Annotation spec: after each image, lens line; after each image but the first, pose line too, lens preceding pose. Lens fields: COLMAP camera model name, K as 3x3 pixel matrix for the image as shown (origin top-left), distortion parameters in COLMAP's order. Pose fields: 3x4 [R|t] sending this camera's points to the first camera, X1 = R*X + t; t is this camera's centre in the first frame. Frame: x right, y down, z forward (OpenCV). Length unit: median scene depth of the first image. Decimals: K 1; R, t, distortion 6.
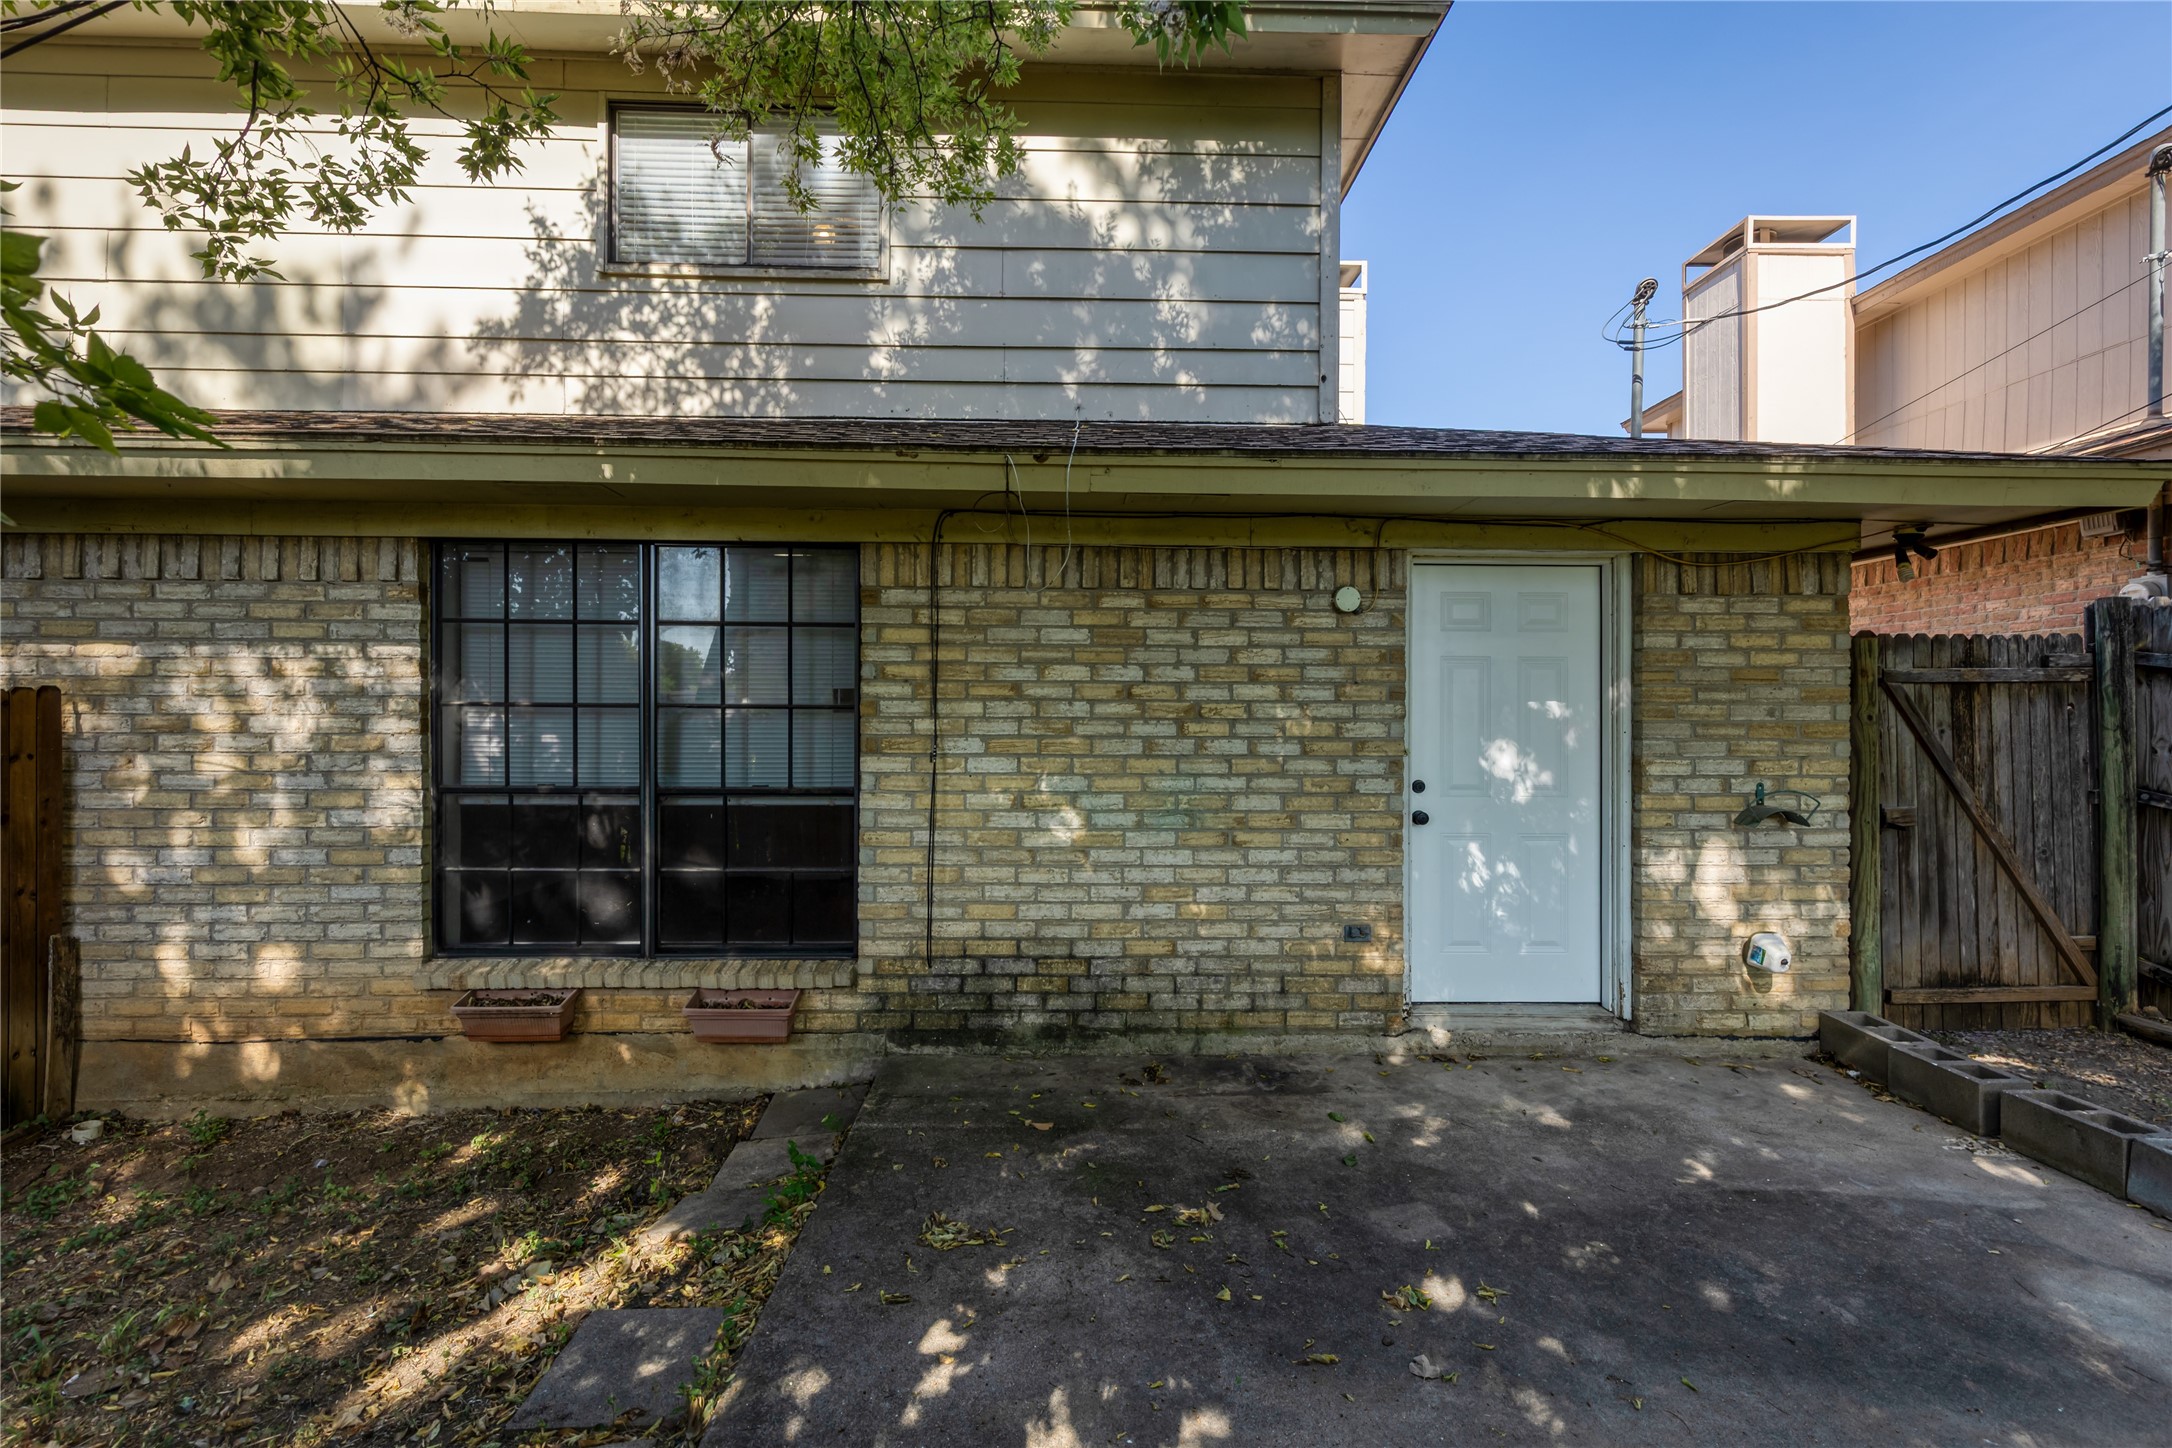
lens RADIAL K [[991.6, 0, 1093.3], [0, 991.6, 731.2], [0, 0, 1]] dist [0.008446, -0.003859]
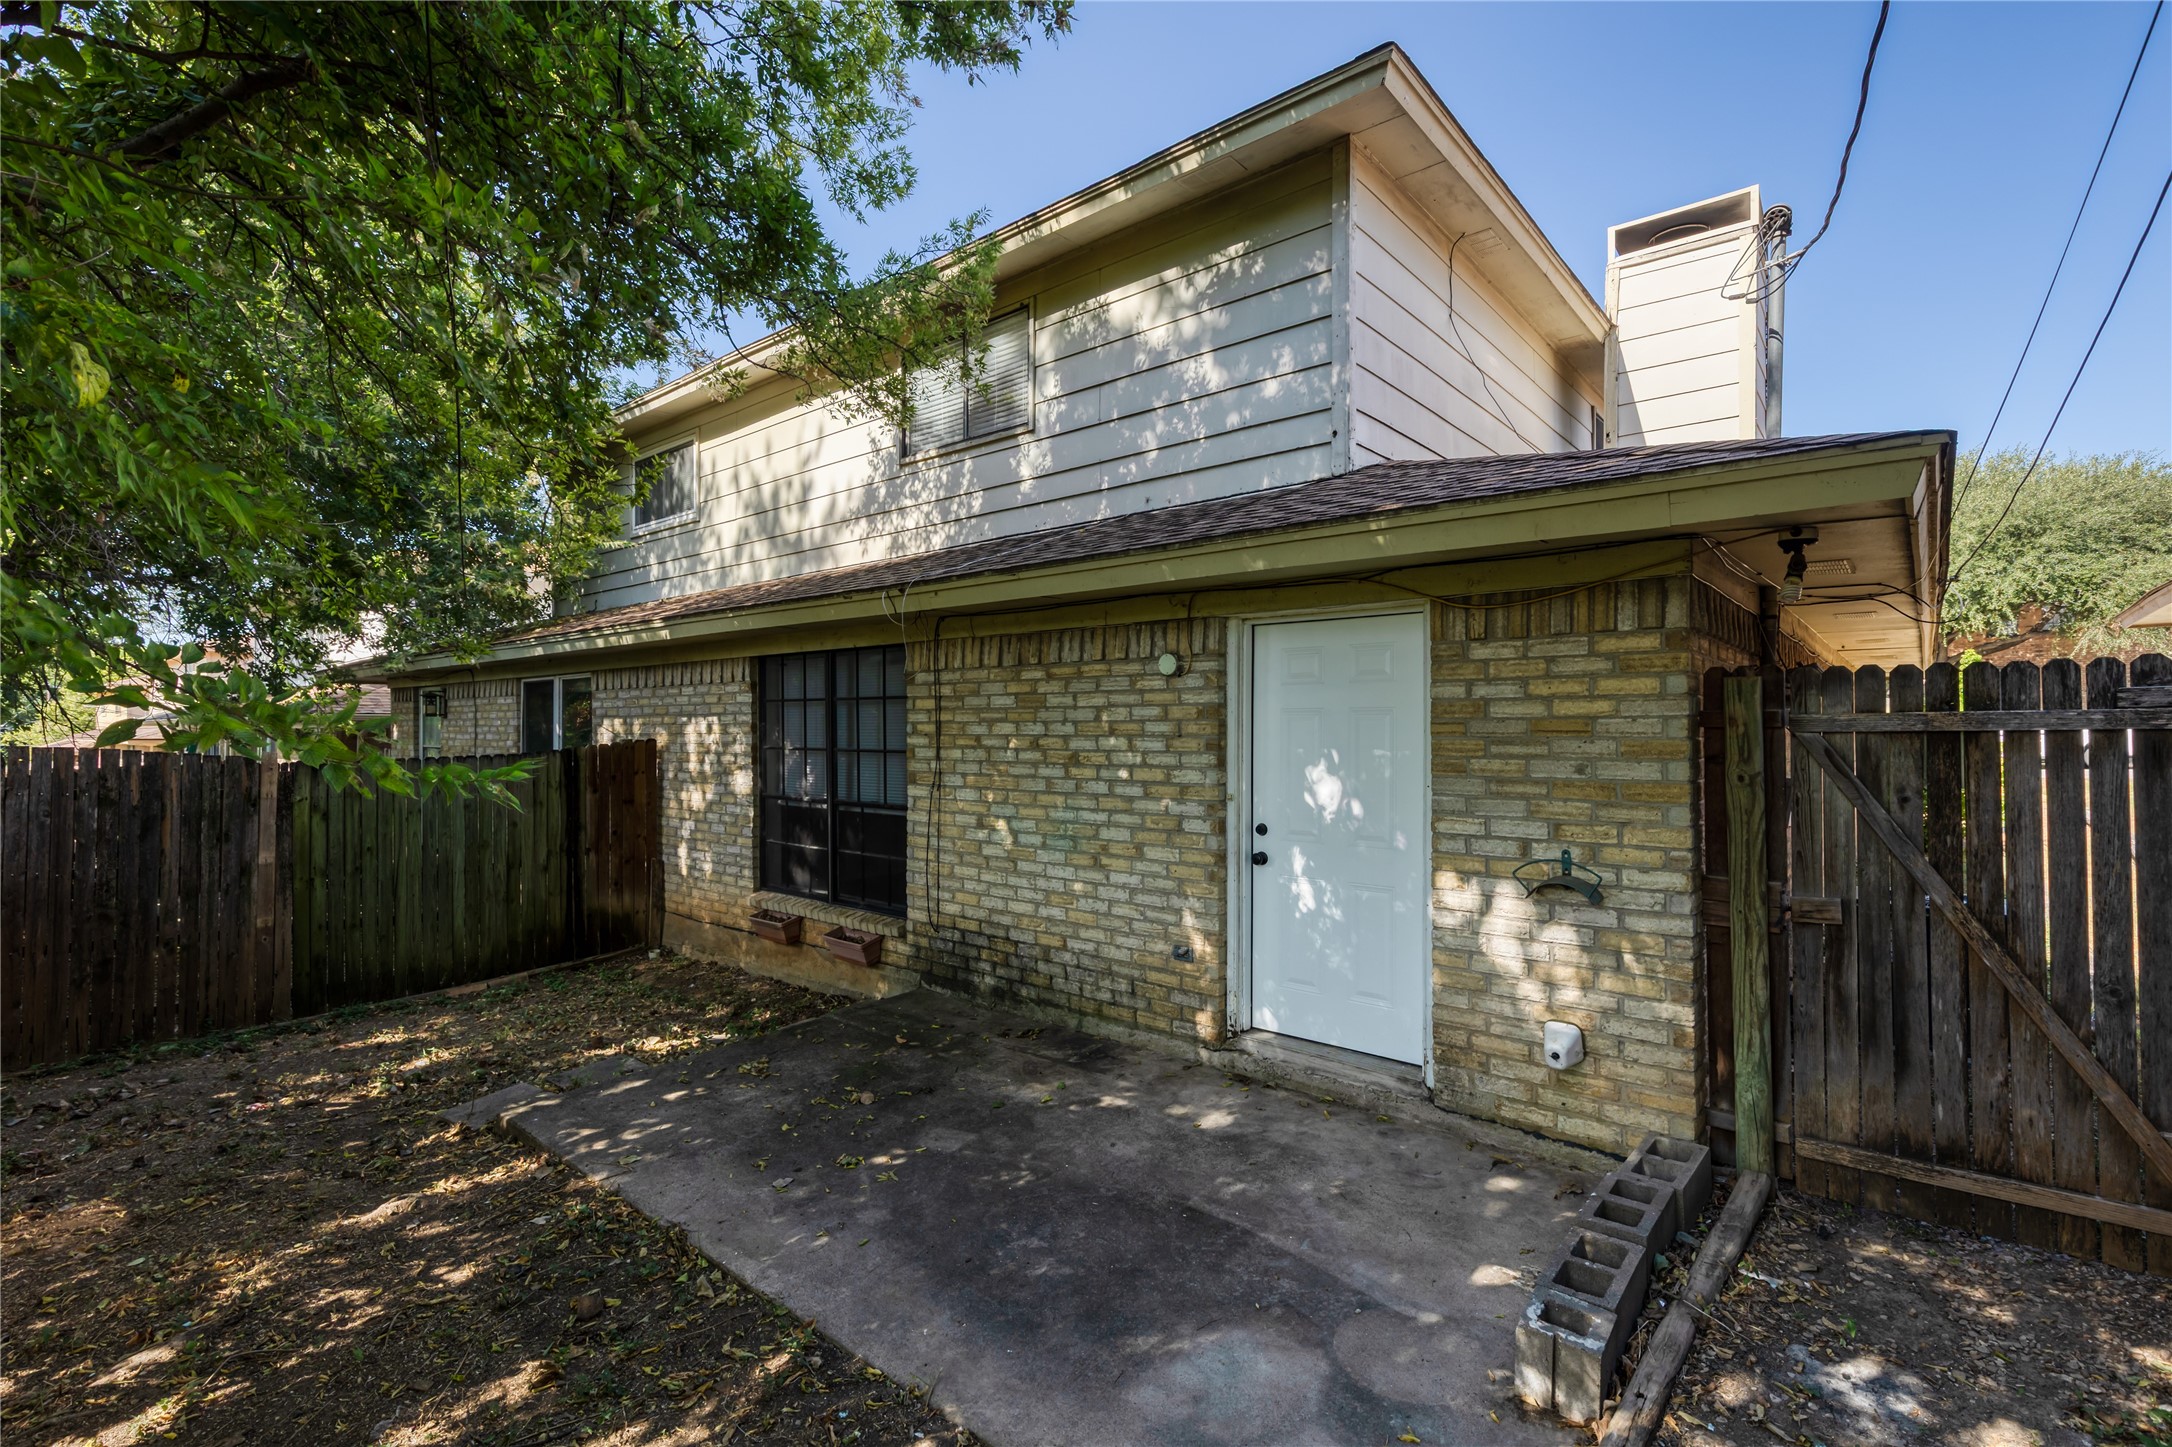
lens RADIAL K [[991.6, 0, 1073.0], [0, 991.6, 724.8], [0, 0, 1]] dist [0.008446, -0.003859]
pose [[0.735318, -0.007452, -0.677681, 0.955809], [-0.000846, 0.999929, -0.011914, -0.047609], [0.677722, 0.009334, 0.735259, 0.065523]]
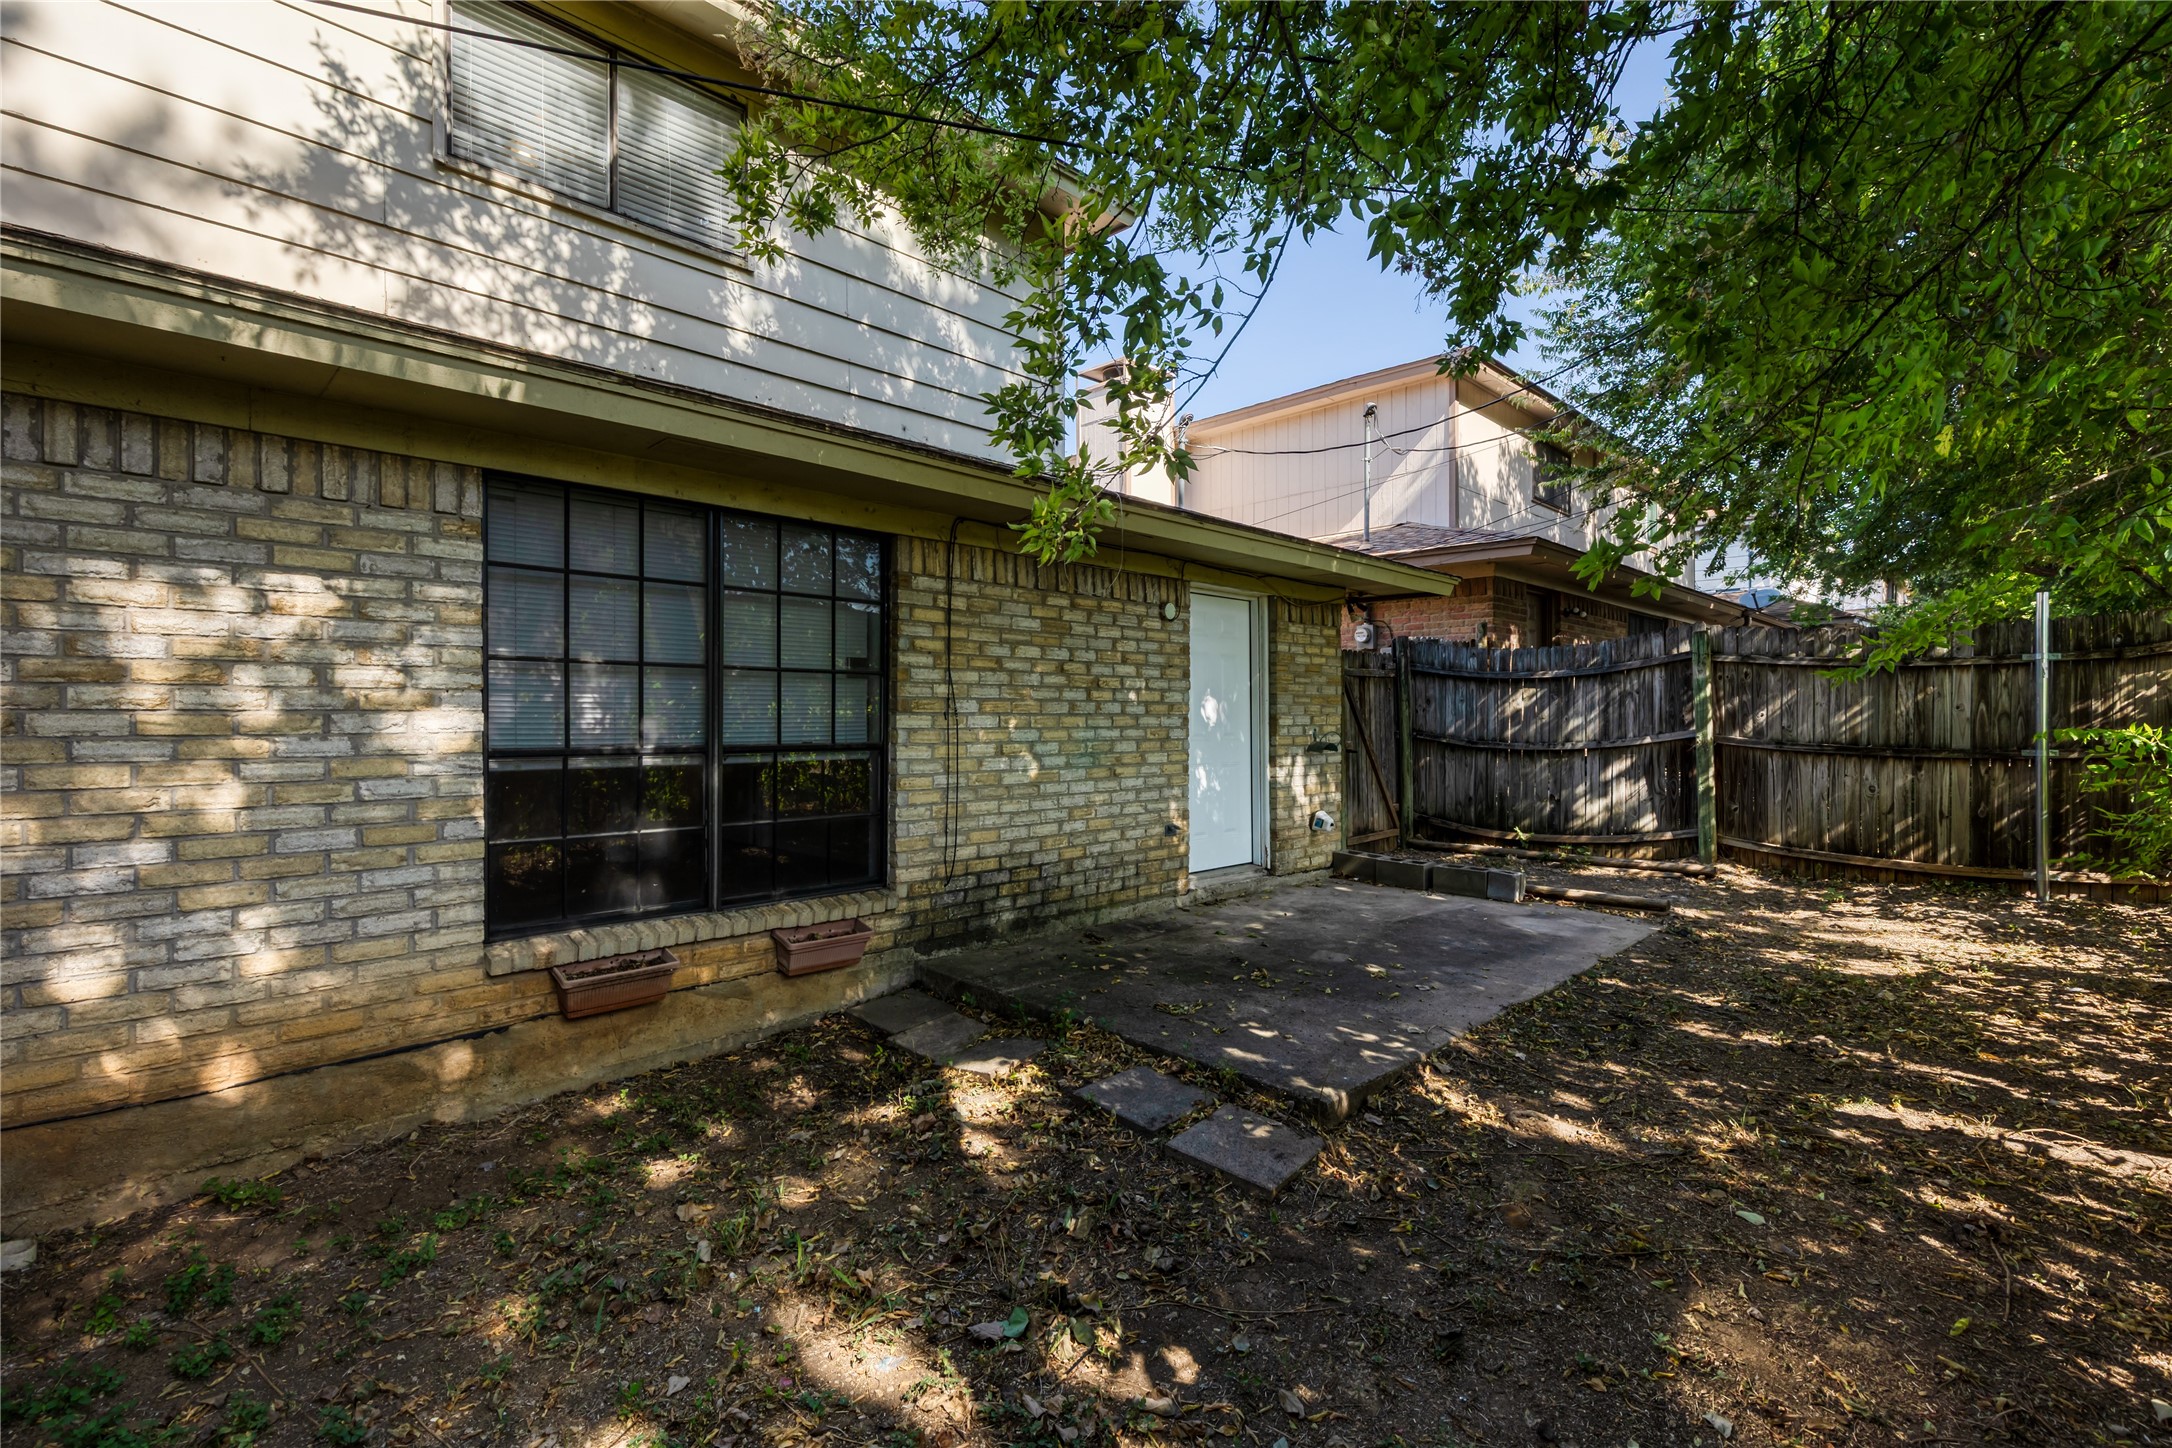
lens RADIAL K [[991.6, 0, 1096.6], [0, 991.6, 722.5], [0, 0, 1]] dist [0.008446, -0.003859]
pose [[0.717744, -0.007541, 0.696266, -0.879643], [0.007536, 0.999967, 0.003061, 0.032371], [-0.696266, 0.003050, 0.717777, -0.017188]]
